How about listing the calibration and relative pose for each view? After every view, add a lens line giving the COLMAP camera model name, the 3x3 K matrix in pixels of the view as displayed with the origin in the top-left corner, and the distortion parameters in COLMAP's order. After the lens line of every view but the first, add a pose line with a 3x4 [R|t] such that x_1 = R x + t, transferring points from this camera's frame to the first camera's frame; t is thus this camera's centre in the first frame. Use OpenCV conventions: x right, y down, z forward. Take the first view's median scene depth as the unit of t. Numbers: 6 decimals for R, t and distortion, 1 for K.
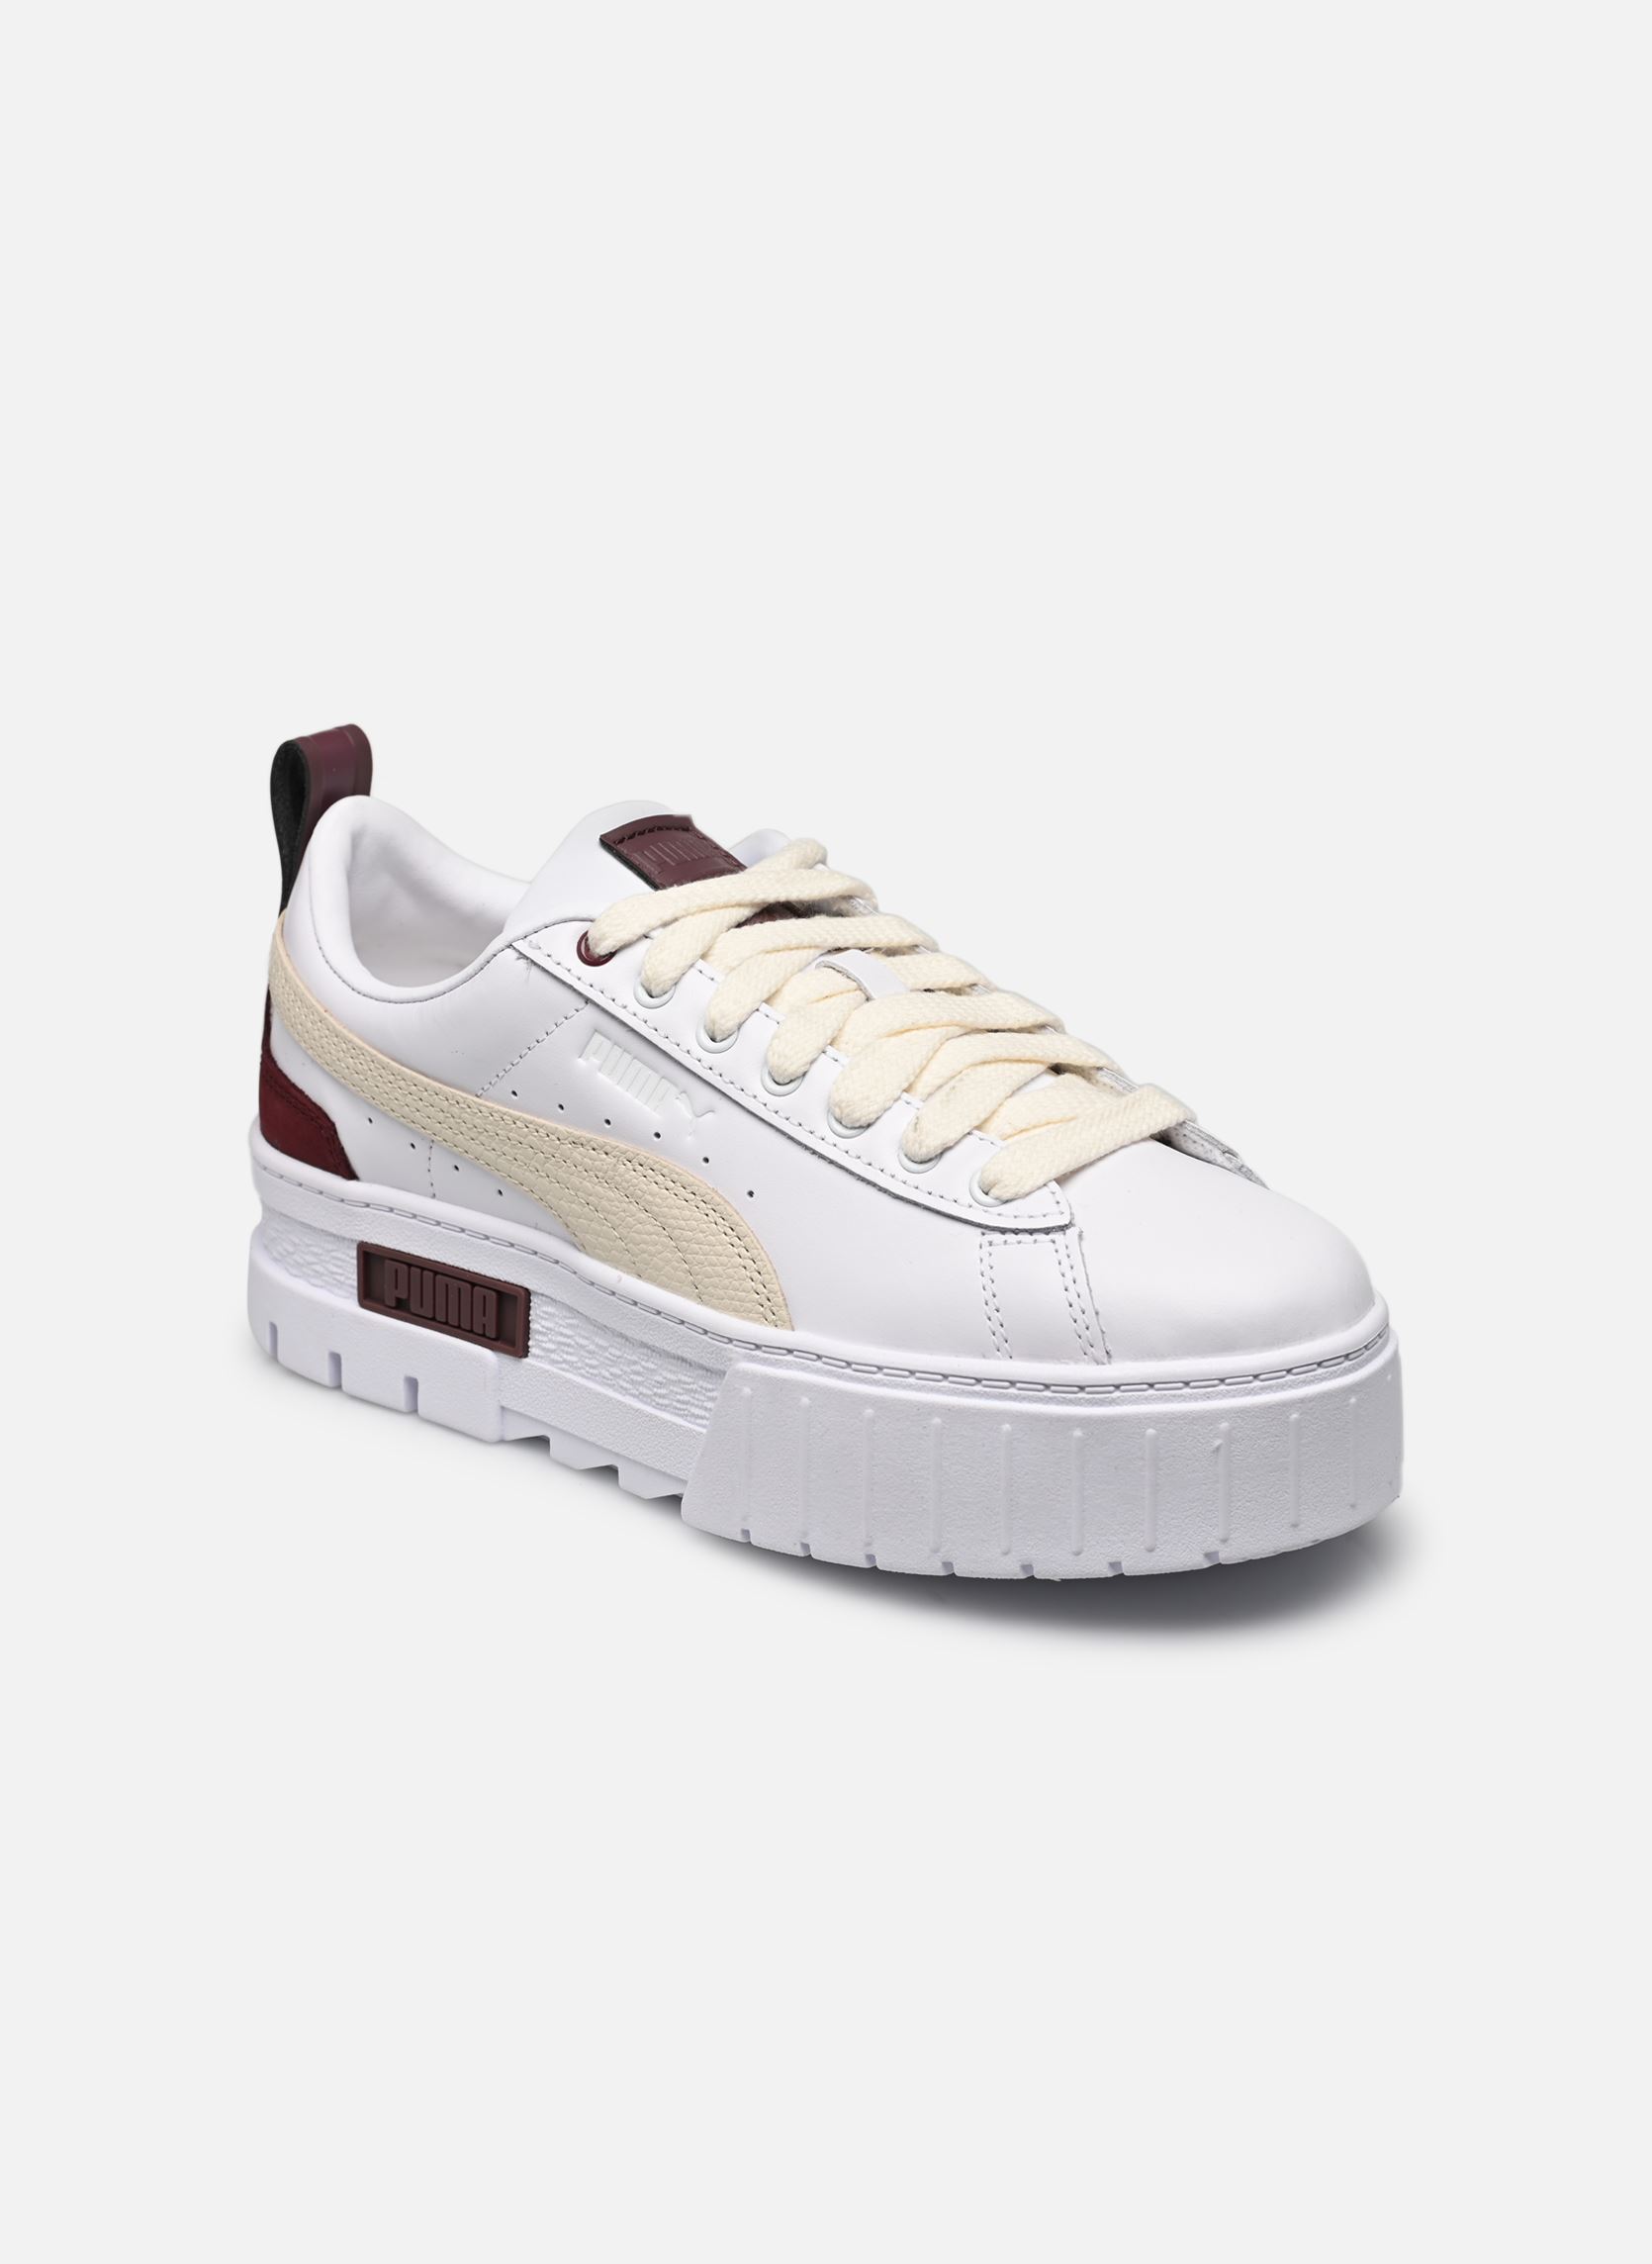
lens RADIAL K [[7115.5, 0, 826.7], [0, 7115.5, 1133.3], [0, 0, 1]] dist [0.038128, 0.000000]
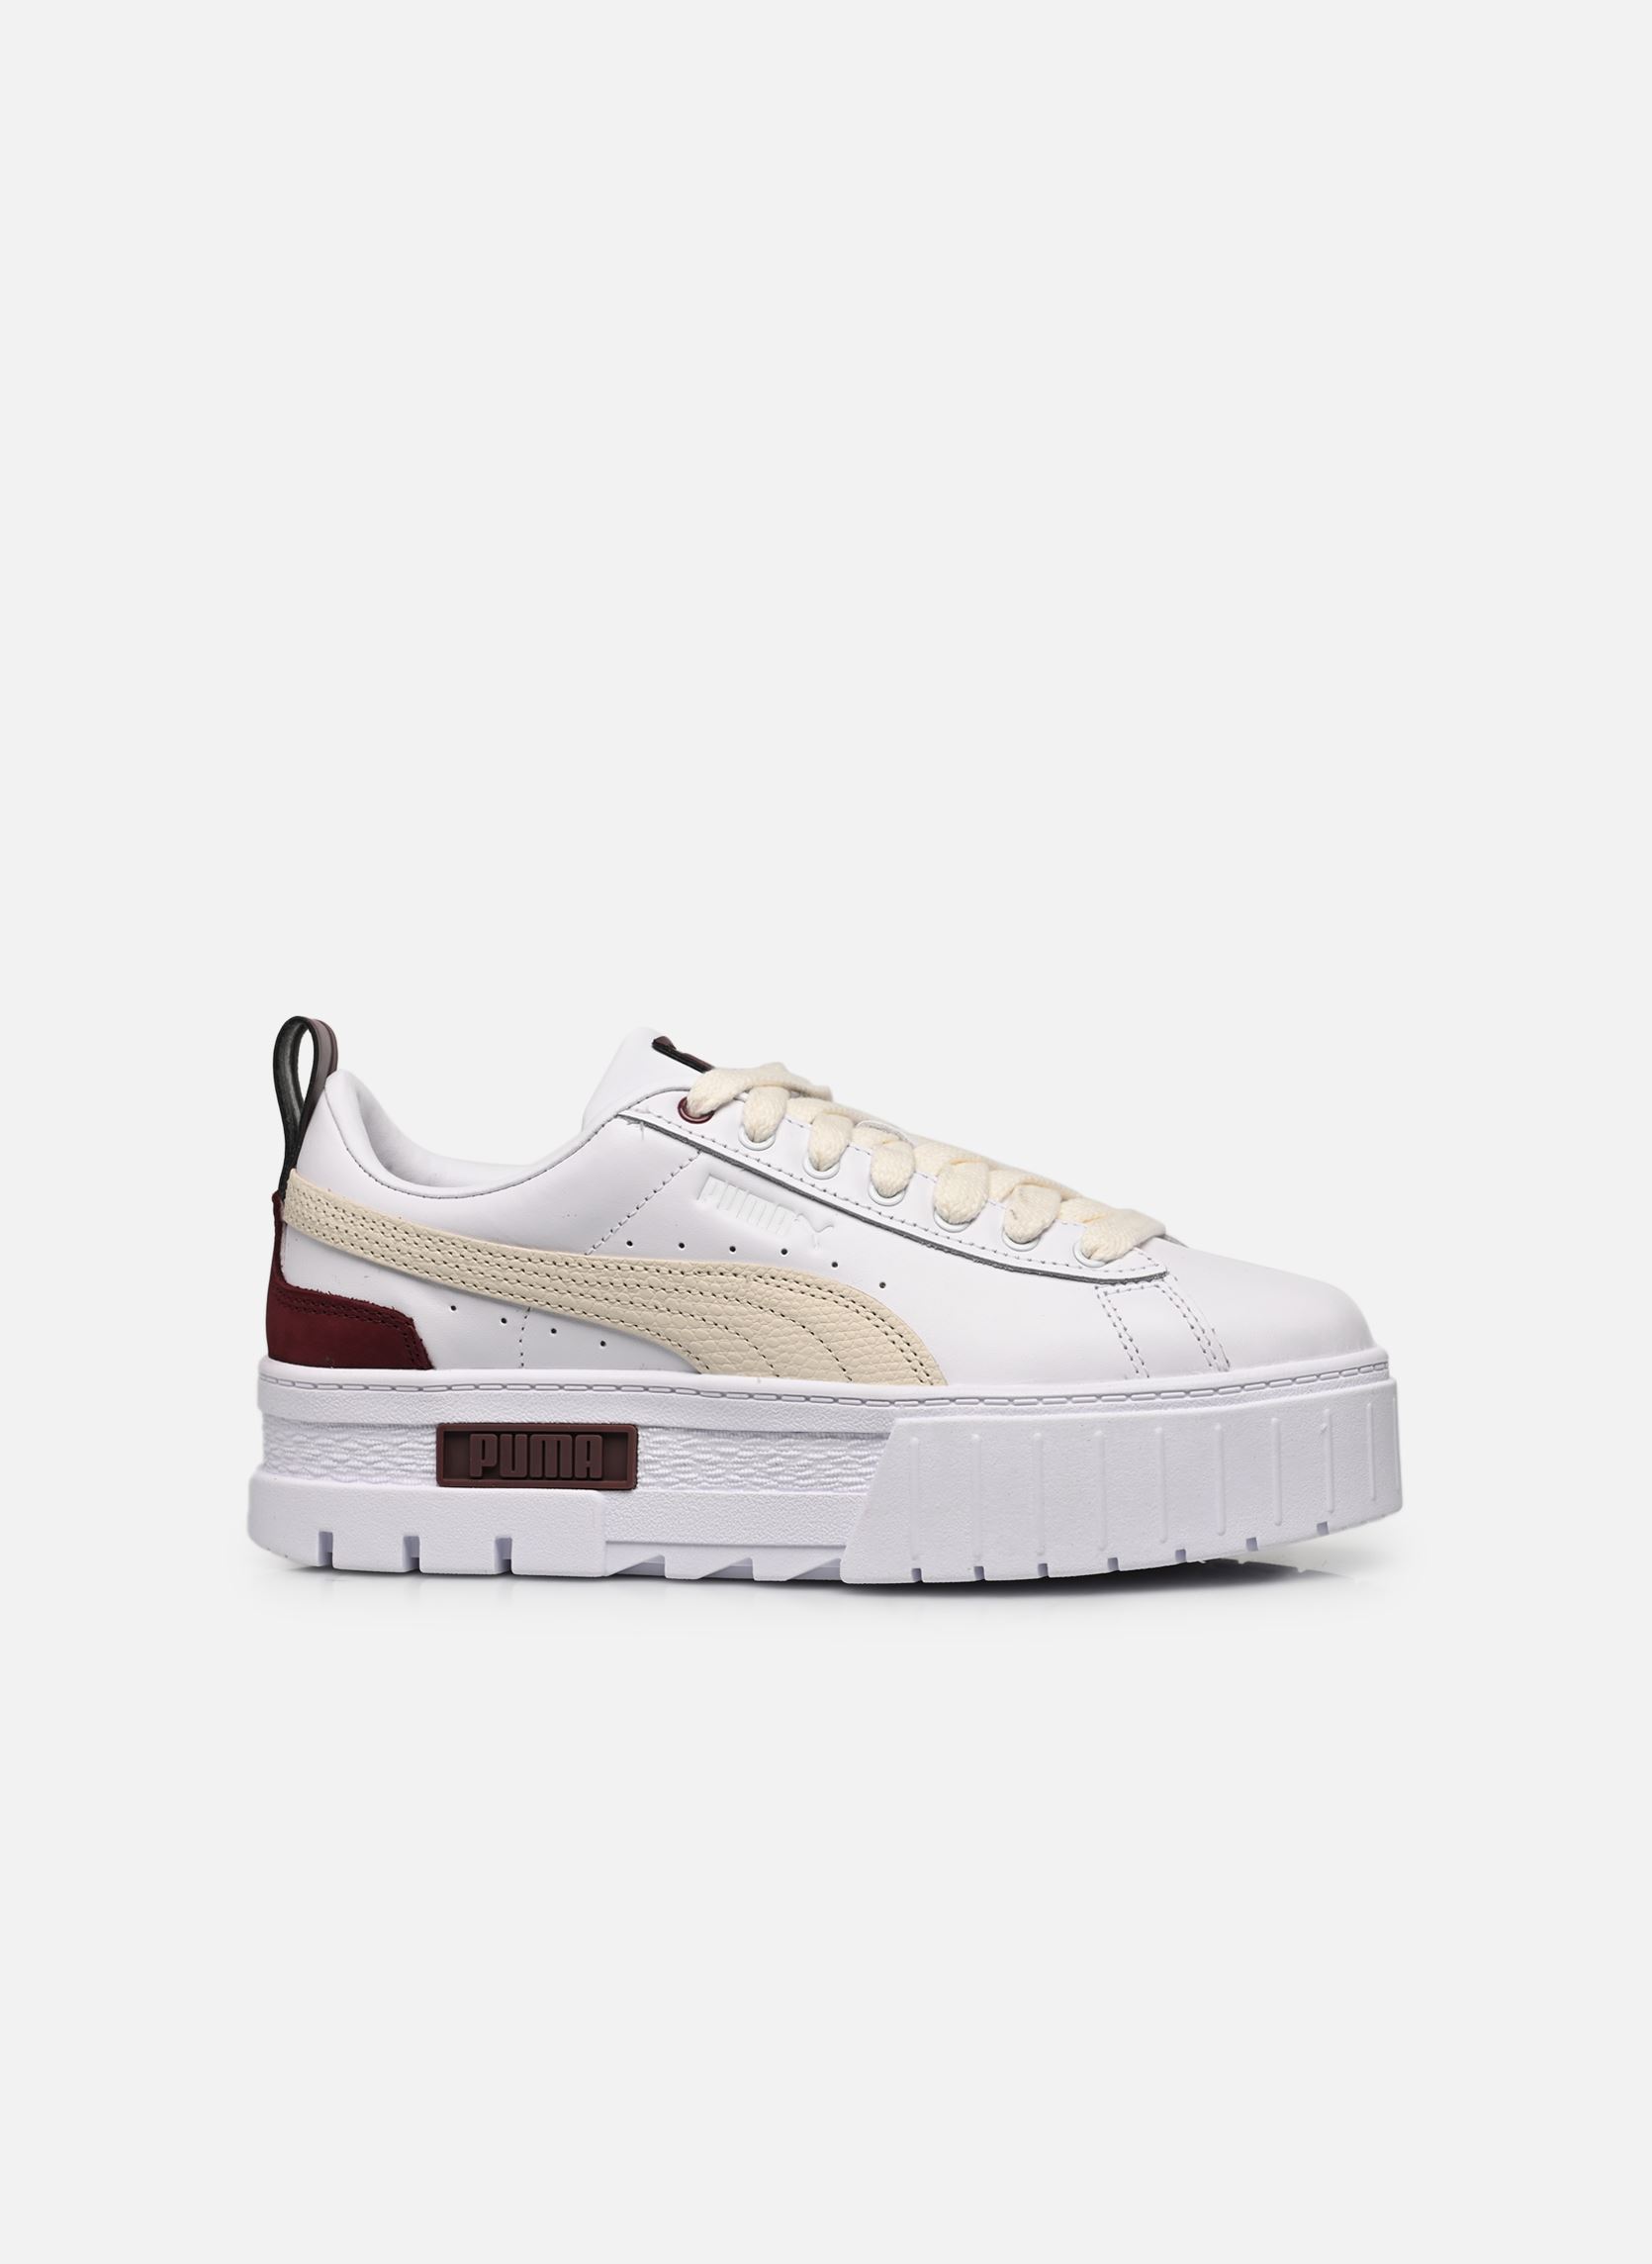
lens RADIAL K [[7115.5, 0, 825.5], [0, 7115.5, 1131.2], [0, 0, 1]] dist [0.038128, 0.000000]
pose [[0.775878, 0.059789, 0.628043, -0.755744], [0.206551, 0.916559, -0.342427, 0.384799], [-0.596112, 0.395404, 0.698789, 0.174317]]
